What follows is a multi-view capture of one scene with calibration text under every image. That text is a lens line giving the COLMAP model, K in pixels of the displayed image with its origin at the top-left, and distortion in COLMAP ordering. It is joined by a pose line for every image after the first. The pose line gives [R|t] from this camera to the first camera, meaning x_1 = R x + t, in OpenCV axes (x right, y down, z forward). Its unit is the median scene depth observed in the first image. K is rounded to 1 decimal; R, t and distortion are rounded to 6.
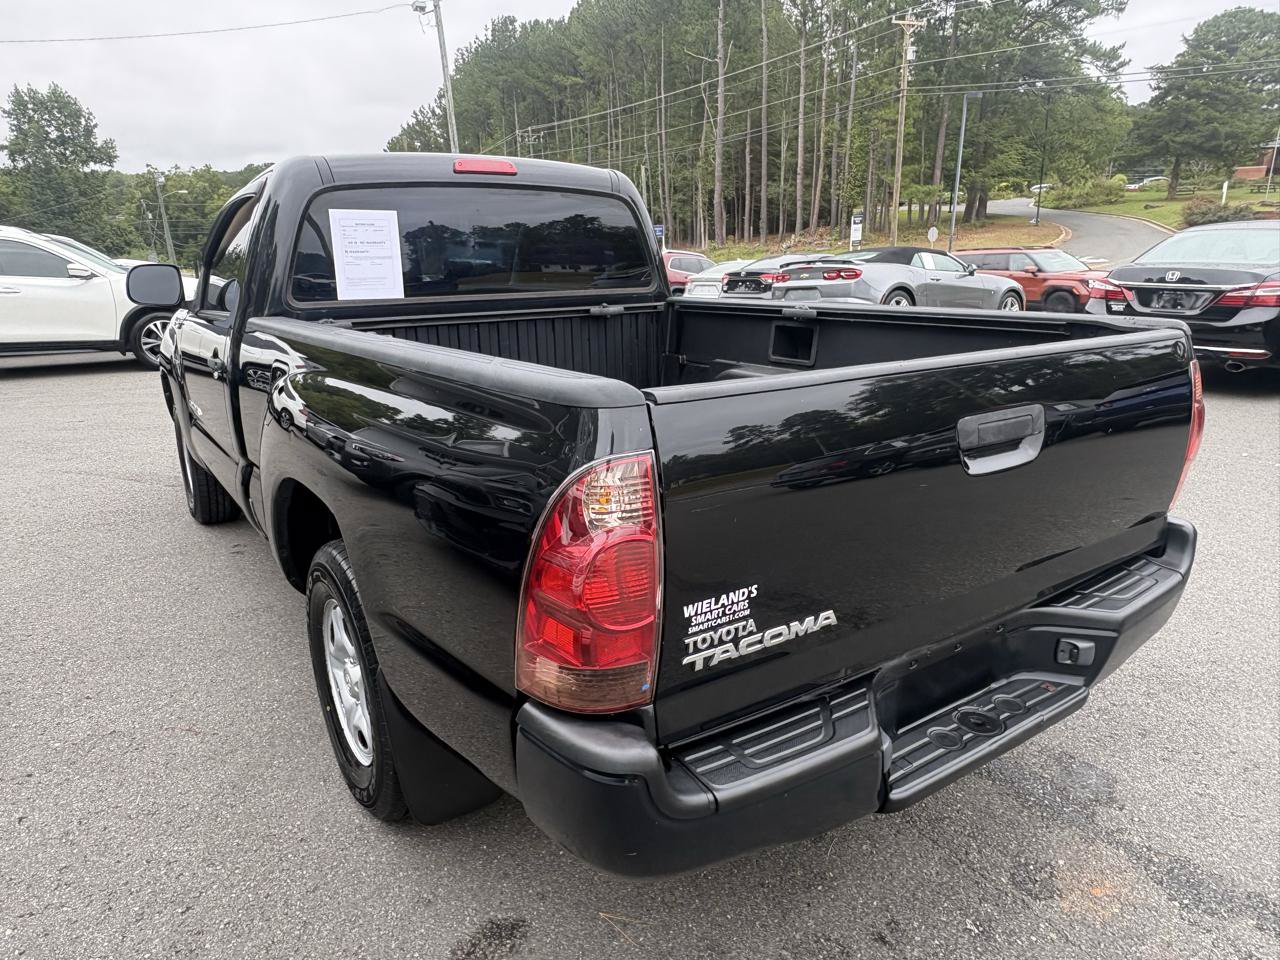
lens RADIAL K [[825.5, 0, 640.0], [0, 825.5, 480.0], [0, 0, 1]] dist [-0.000046, -0.000801]
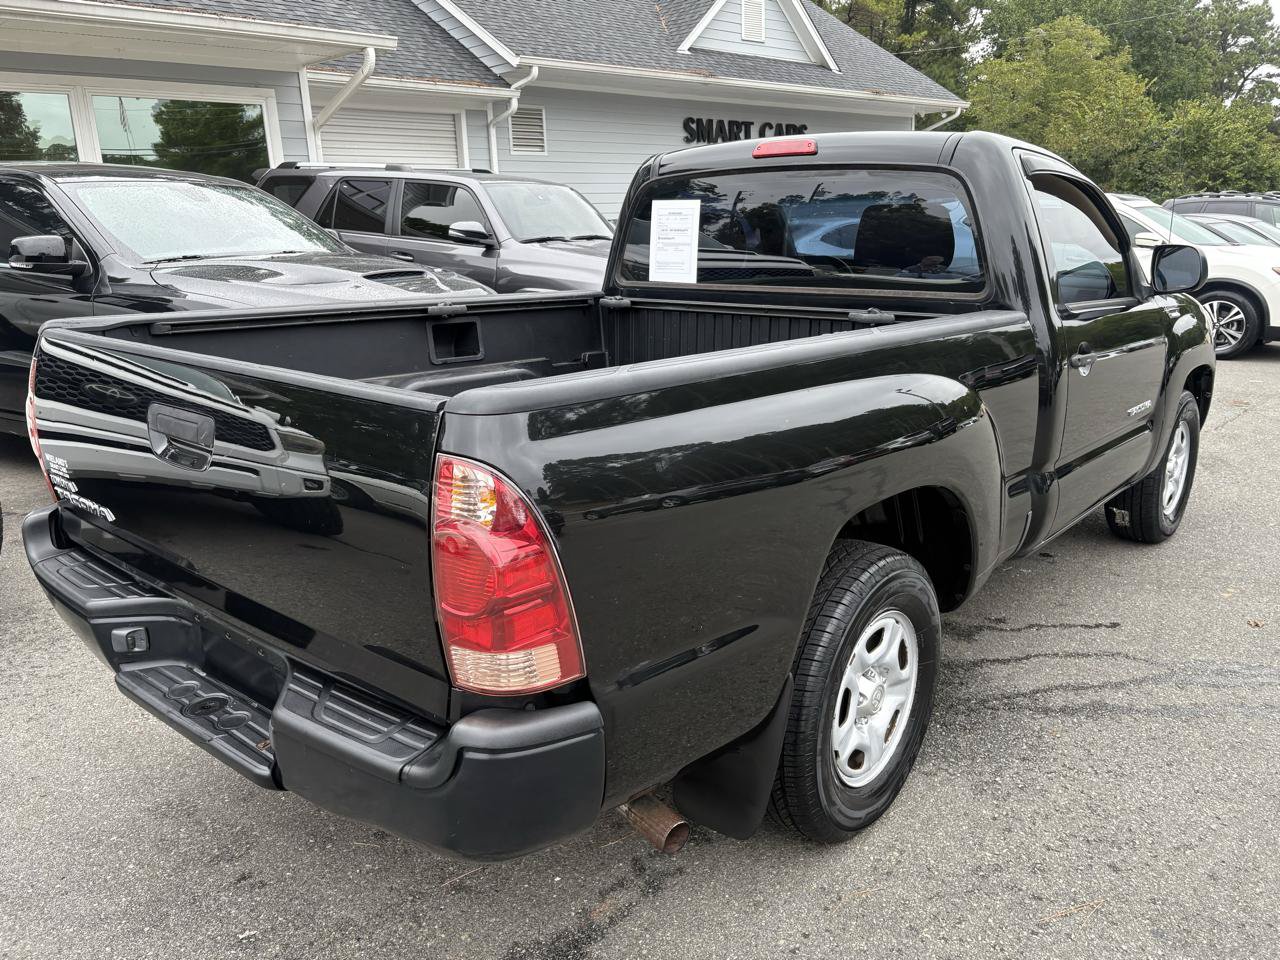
lens RADIAL K [[976.5, 0, 640.0], [0, 976.5, 480.0], [0, 0, 1]] dist [0.025785, -0.033057]
pose [[0.264617, 0.251452, -0.930994, 0.758353], [-0.254079, 0.949476, 0.184227, -0.161274], [0.930281, 0.187796, 0.315136, 0.491703]]
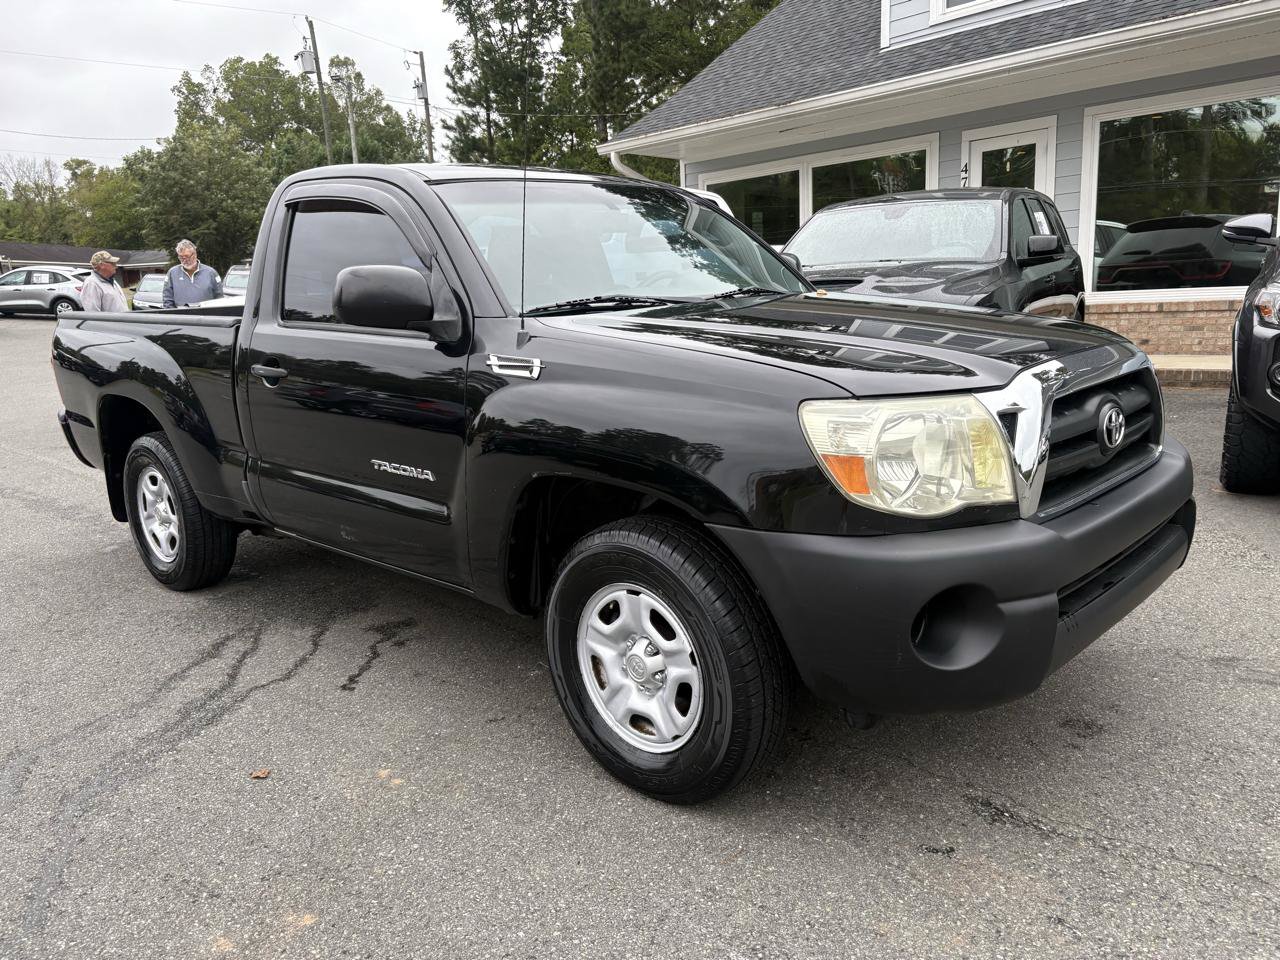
lens RADIAL K [[969.4, 0, 616.1], [0, 969.4, 473.2], [0, 0, 1]] dist [0.002149, -0.005235]
pose [[-0.974691, 0.100281, -0.199803, -0.119716], [-0.000637, 0.892498, 0.451052, -0.548974], [0.223555, 0.439763, -0.869846, 2.080464]]
